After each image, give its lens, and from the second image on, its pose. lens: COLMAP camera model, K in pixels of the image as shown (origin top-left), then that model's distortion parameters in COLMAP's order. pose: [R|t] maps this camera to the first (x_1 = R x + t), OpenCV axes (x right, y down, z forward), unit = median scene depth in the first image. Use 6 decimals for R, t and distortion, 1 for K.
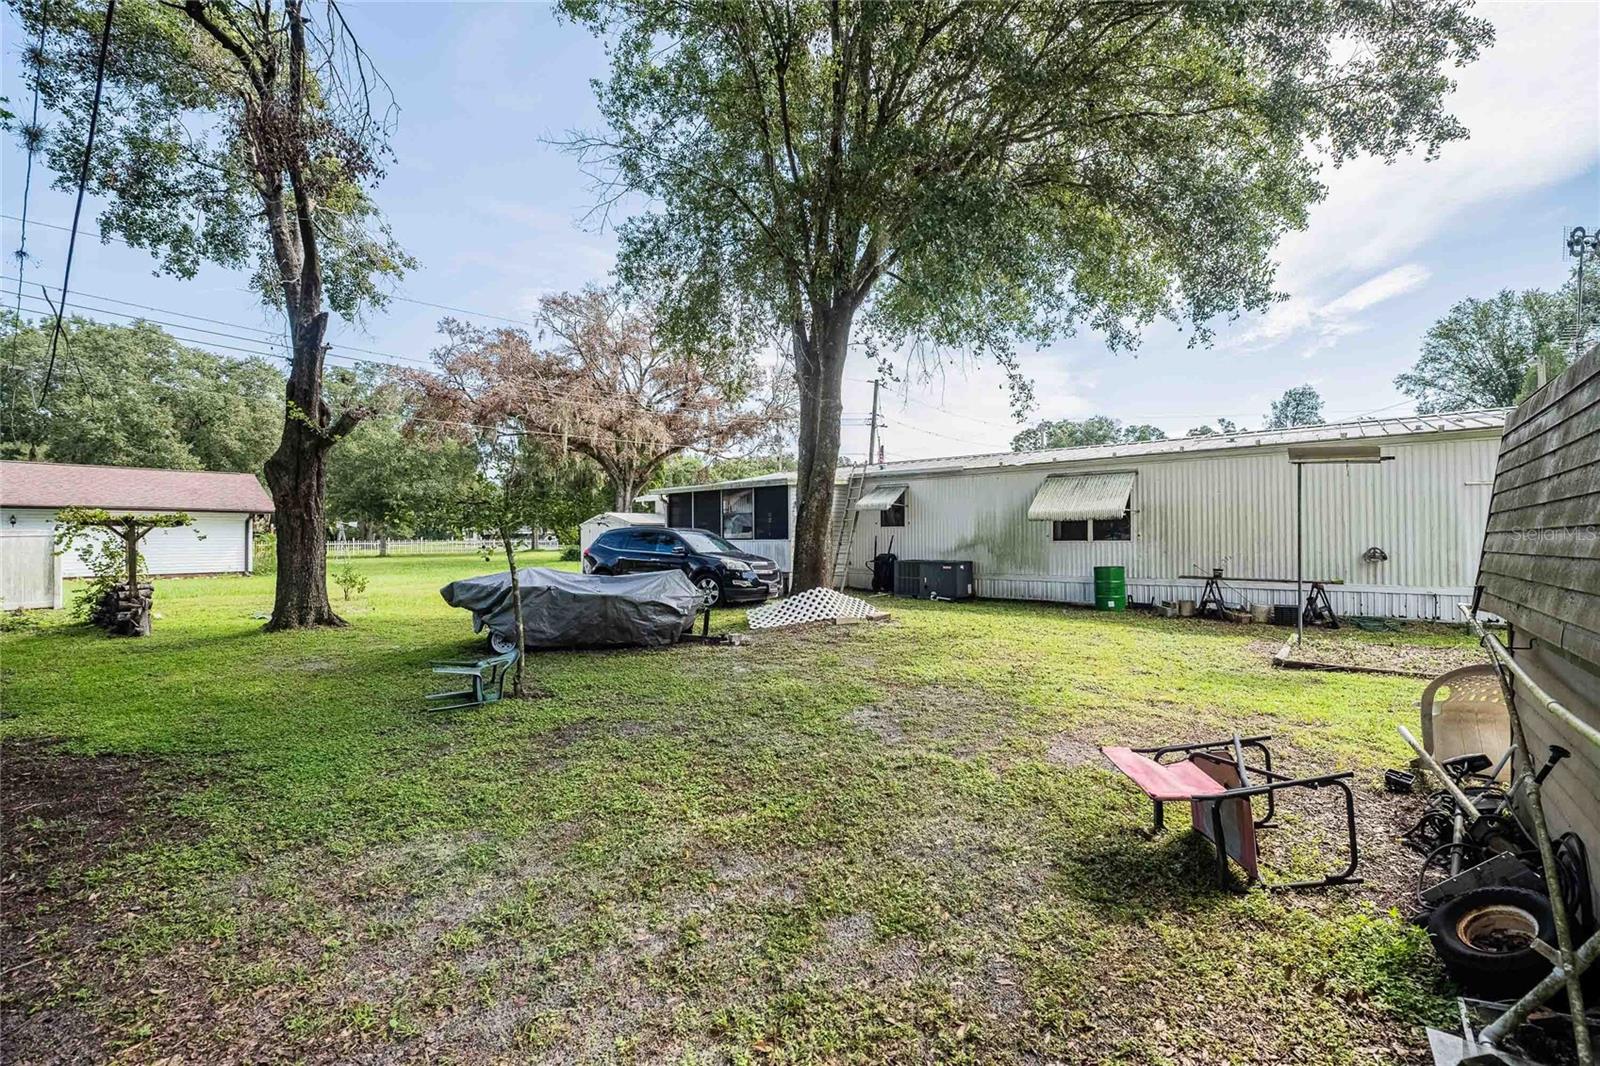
lens RADIAL K [[646.8, 0, 807.8], [0, 646.8, 533.6], [0, 0, 1]] dist [-0.021749, -0.000212]
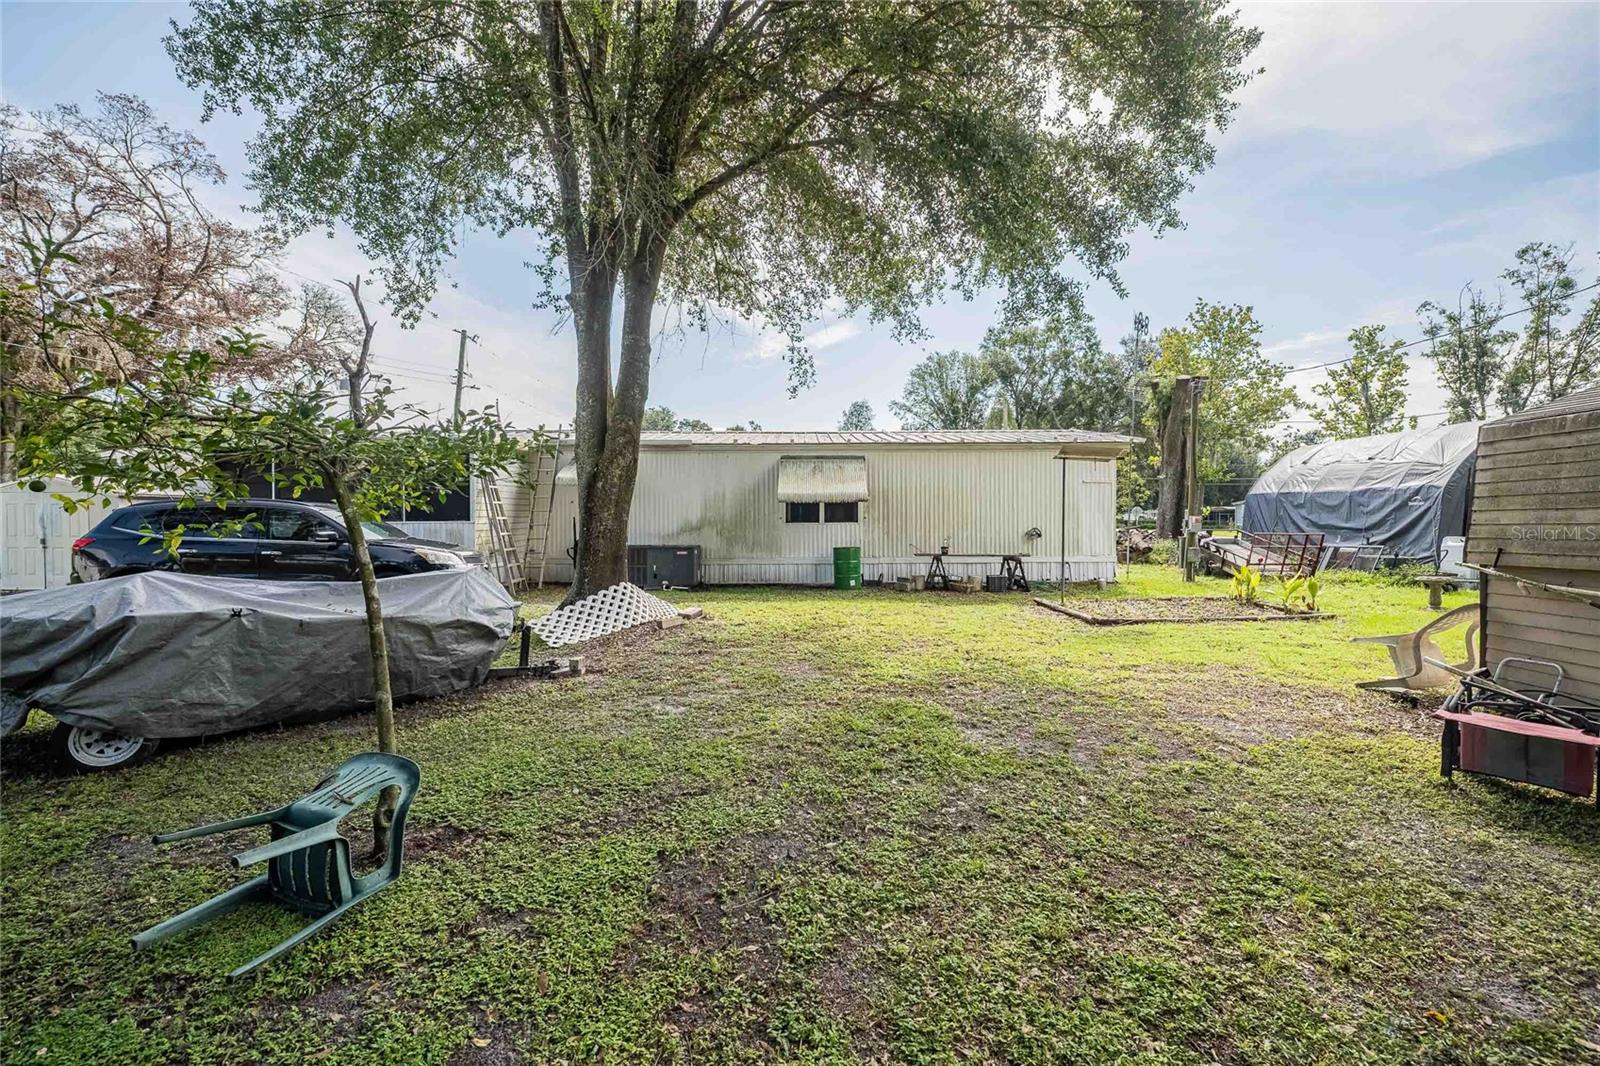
lens RADIAL K [[646.8, 0, 807.8], [0, 646.8, 533.6], [0, 0, 1]] dist [-0.021749, -0.000212]
pose [[0.760328, -0.008541, 0.649484, -0.269975], [-0.006159, 0.999774, 0.020357, 0.007788], [-0.649511, -0.019478, 0.760103, 0.245902]]
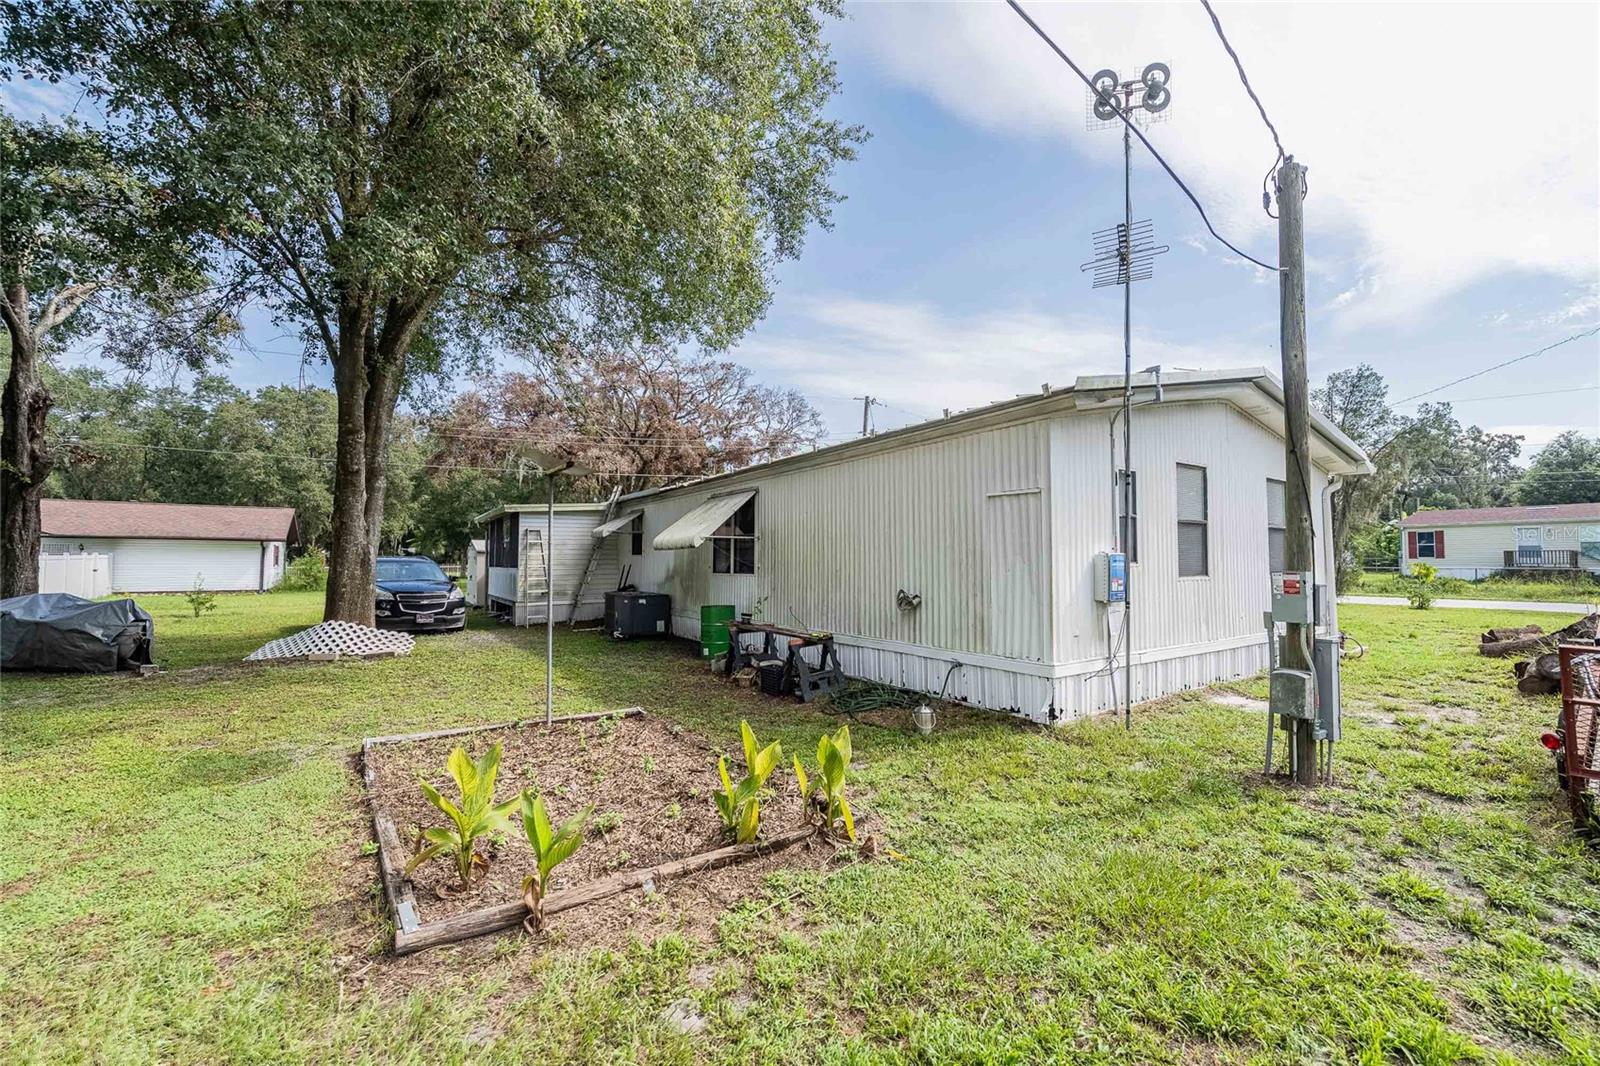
lens RADIAL K [[646.8, 0, 807.8], [0, 646.8, 533.6], [0, 0, 1]] dist [-0.021749, -0.000212]
pose [[0.959450, -0.006253, -0.281811, 0.821267], [-0.004661, 0.999265, -0.038040, -0.010615], [0.281841, 0.037811, 0.958716, 0.252966]]
